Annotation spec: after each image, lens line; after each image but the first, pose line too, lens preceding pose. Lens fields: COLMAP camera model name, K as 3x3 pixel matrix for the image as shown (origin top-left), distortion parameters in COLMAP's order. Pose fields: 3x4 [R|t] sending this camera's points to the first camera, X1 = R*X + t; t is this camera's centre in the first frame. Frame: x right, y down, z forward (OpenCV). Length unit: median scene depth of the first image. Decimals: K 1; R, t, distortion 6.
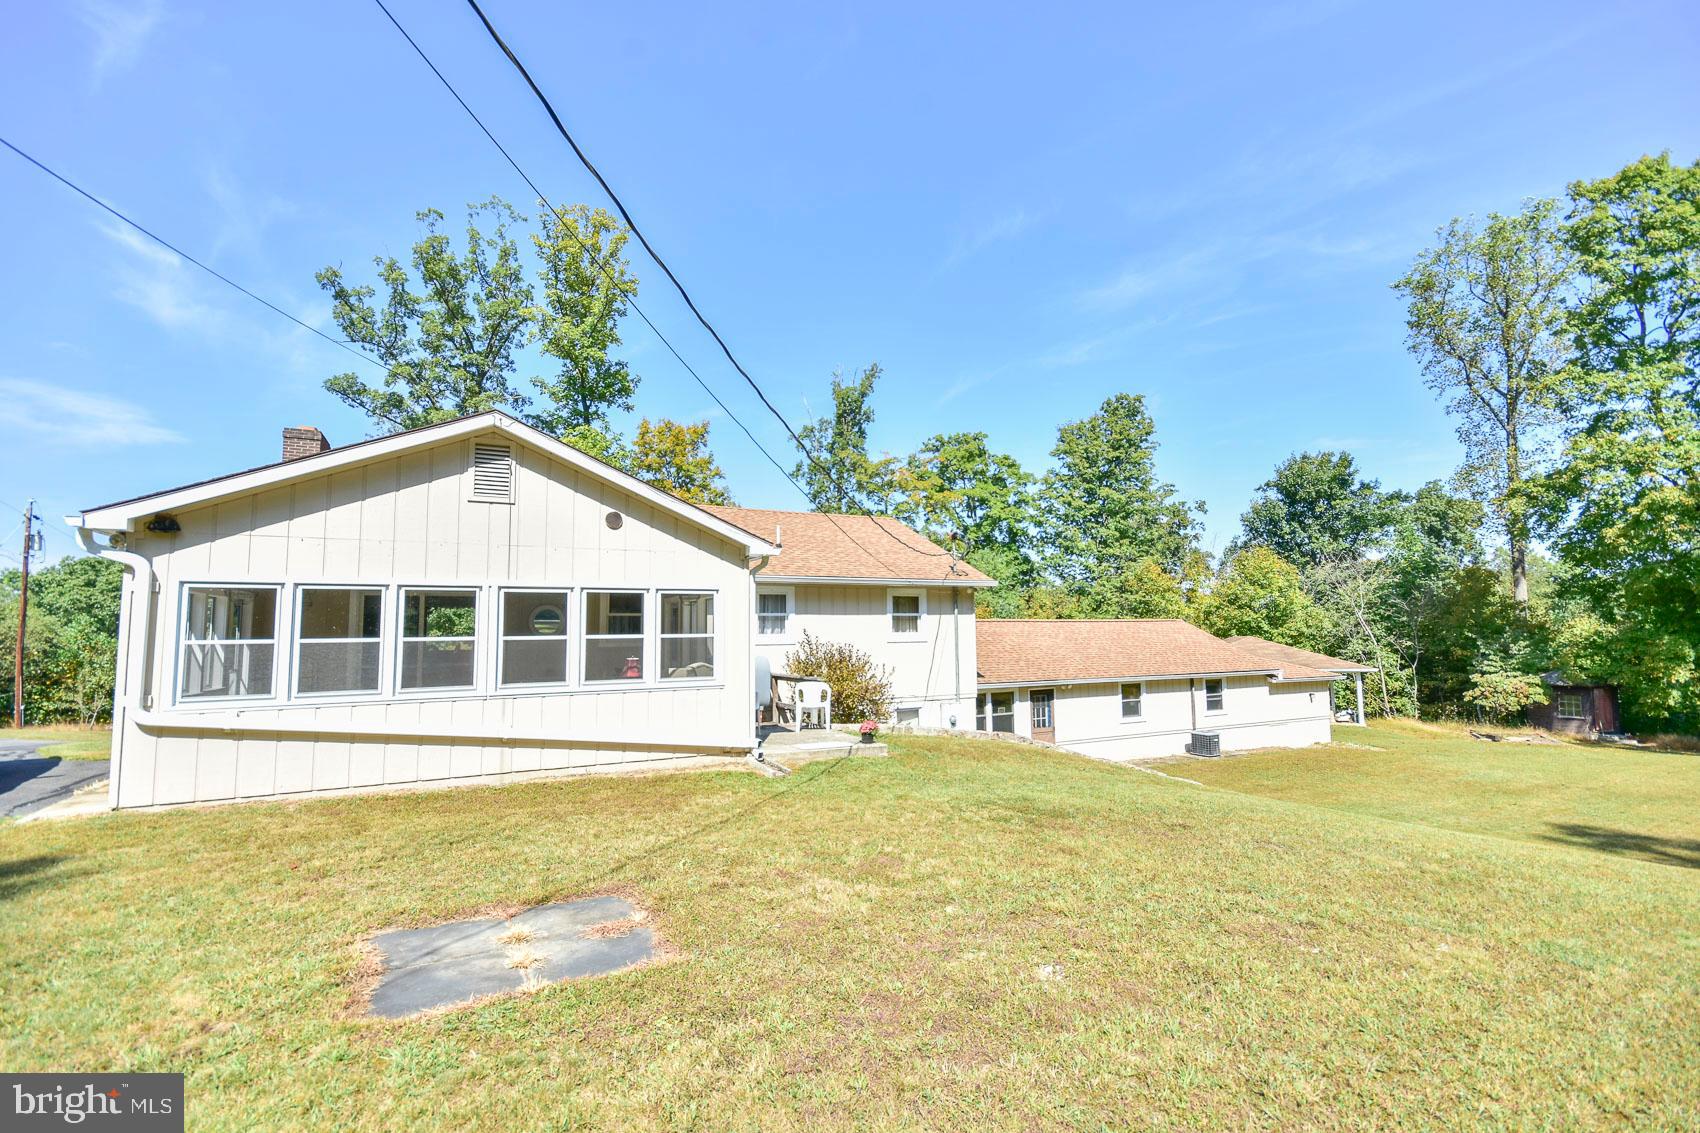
lens RADIAL K [[743.8, 0, 840.5], [0, 743.8, 565.9], [0, 0, 1]] dist [0.005599, -0.001215]
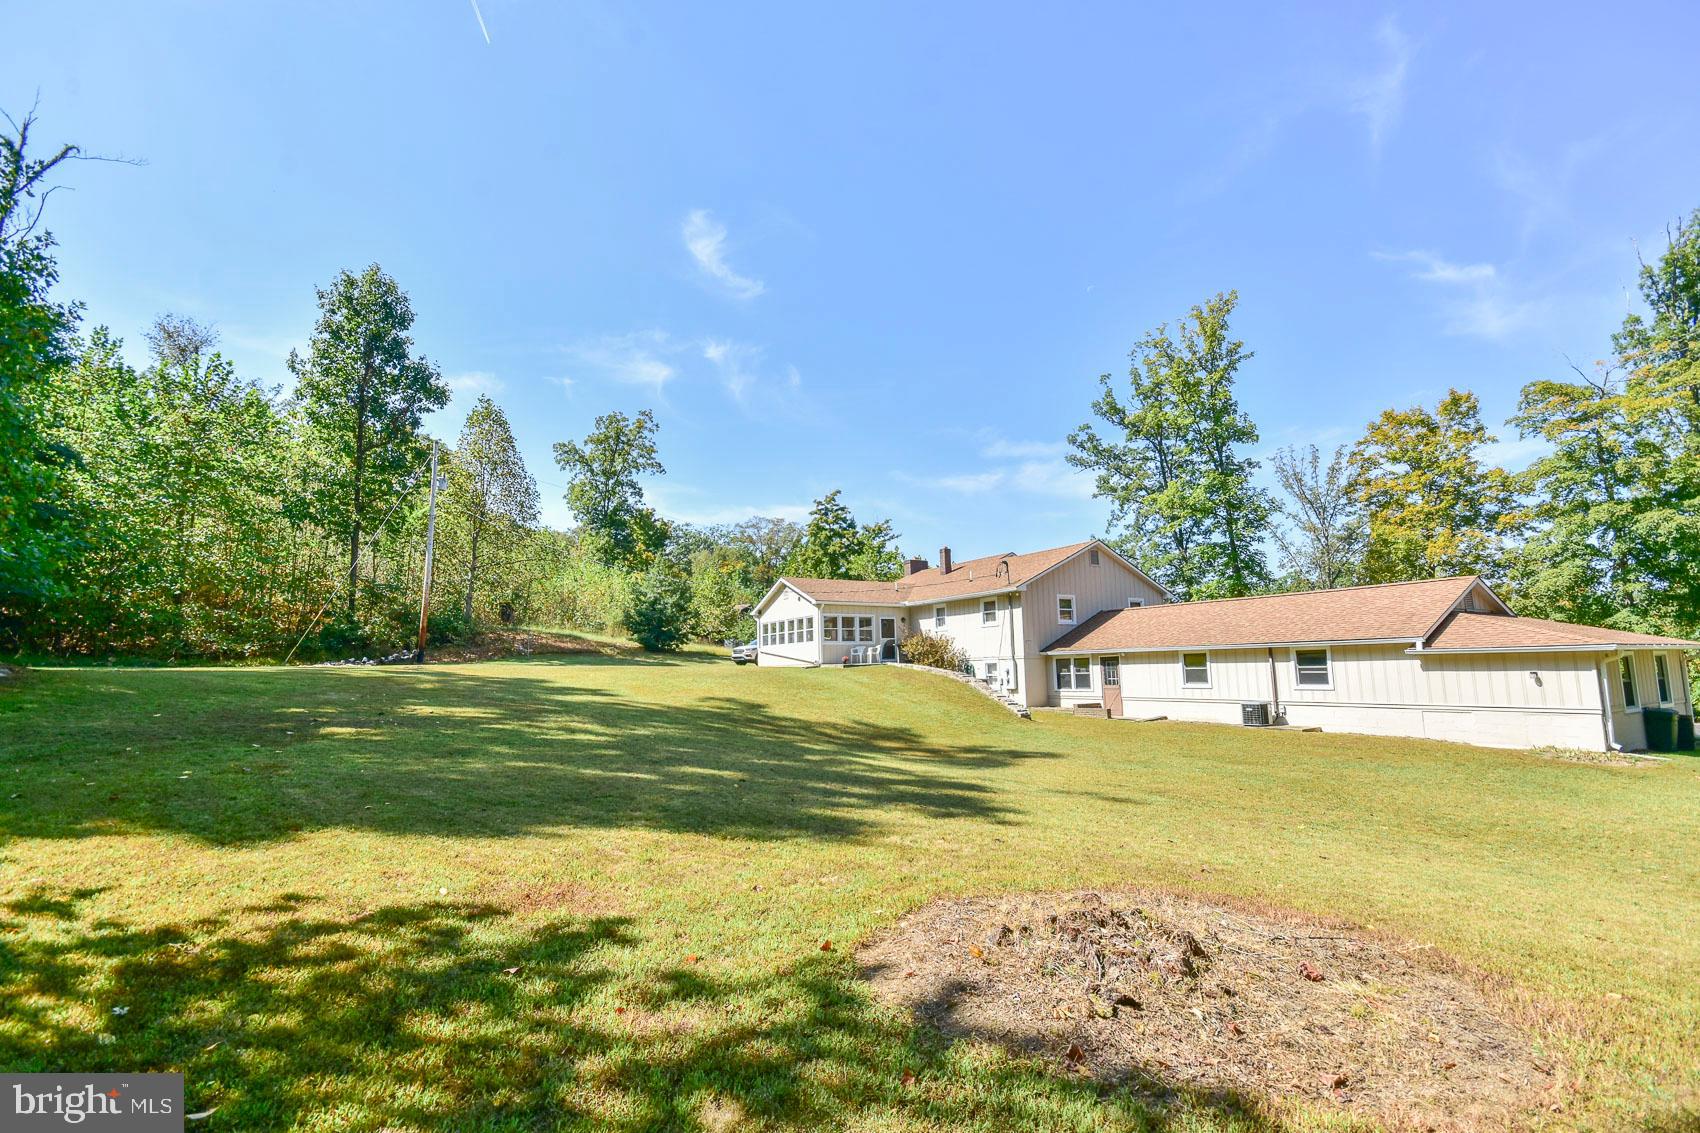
lens RADIAL K [[743.8, 0, 859.6], [0, 743.8, 569.8], [0, 0, 1]] dist [0.005599, -0.001215]
pose [[0.088223, -0.120010, -0.988845, 1.560239], [0.113313, 0.987481, -0.109734, 0.107753], [0.989635, -0.102368, 0.100717, 0.437495]]
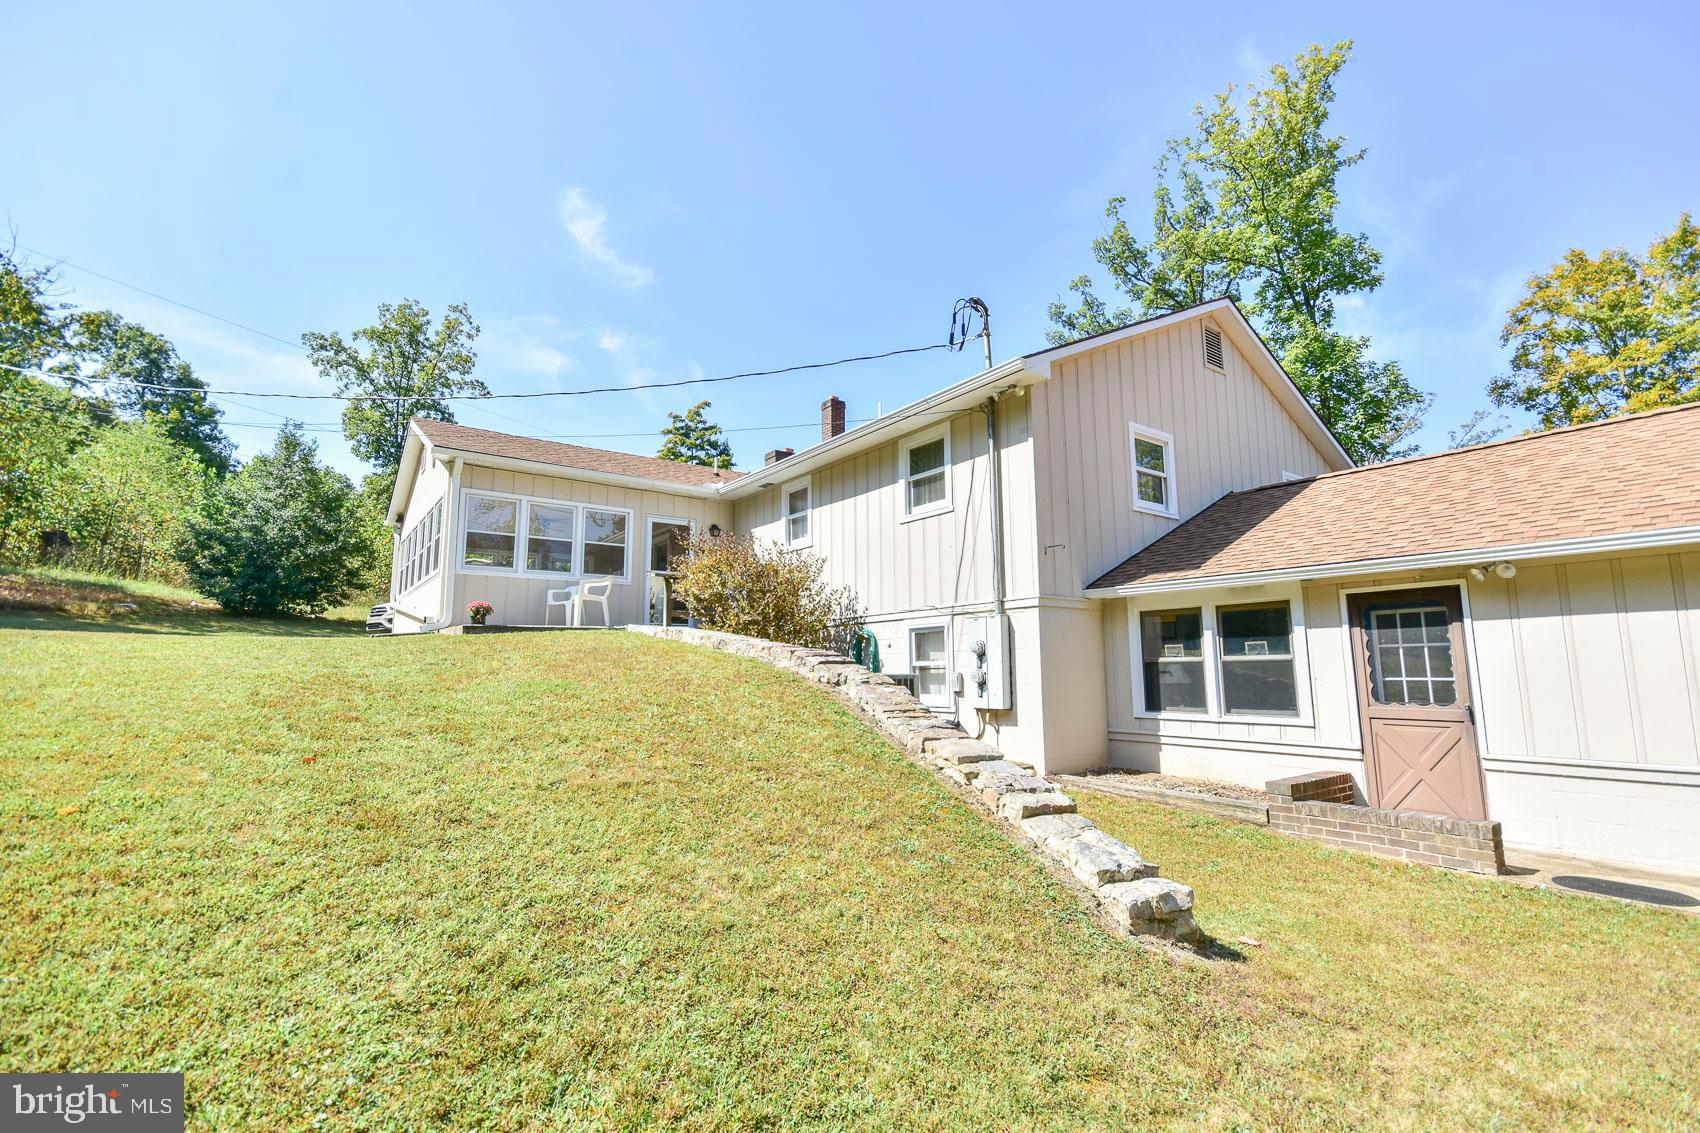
lens RADIAL K [[743.8, 0, 866.4], [0, 743.8, 573.5], [0, 0, 1]] dist [0.005599, -0.001215]
pose [[0.187530, -0.116890, -0.975279, 0.549778], [0.095815, 0.990336, -0.100271, 0.168432], [0.977575, -0.074642, 0.196917, 0.699612]]
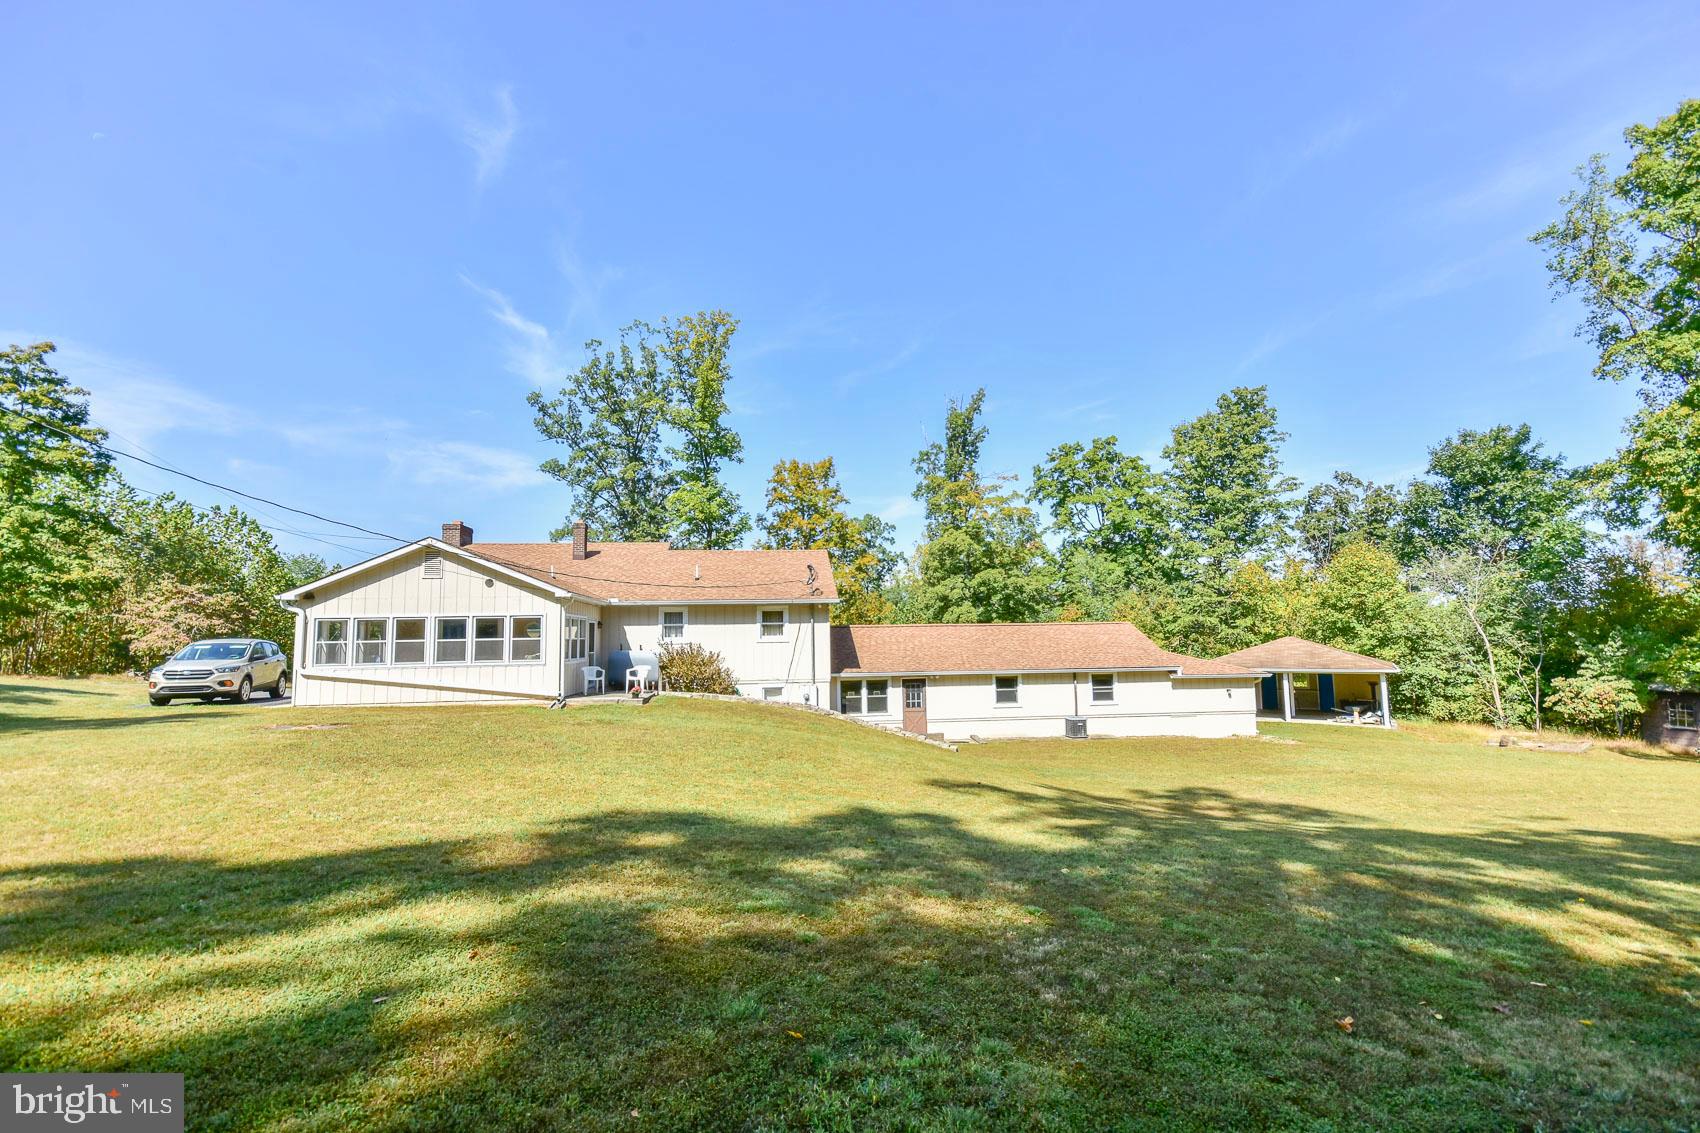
lens RADIAL K [[743.8, 0, 836.9], [0, 743.8, 560.1], [0, 0, 1]] dist [0.005599, -0.001215]
pose [[0.933774, -0.040441, -0.355571, 0.615590], [0.037065, 0.999180, -0.016306, -0.025627], [0.355939, 0.002047, 0.934507, -0.269308]]
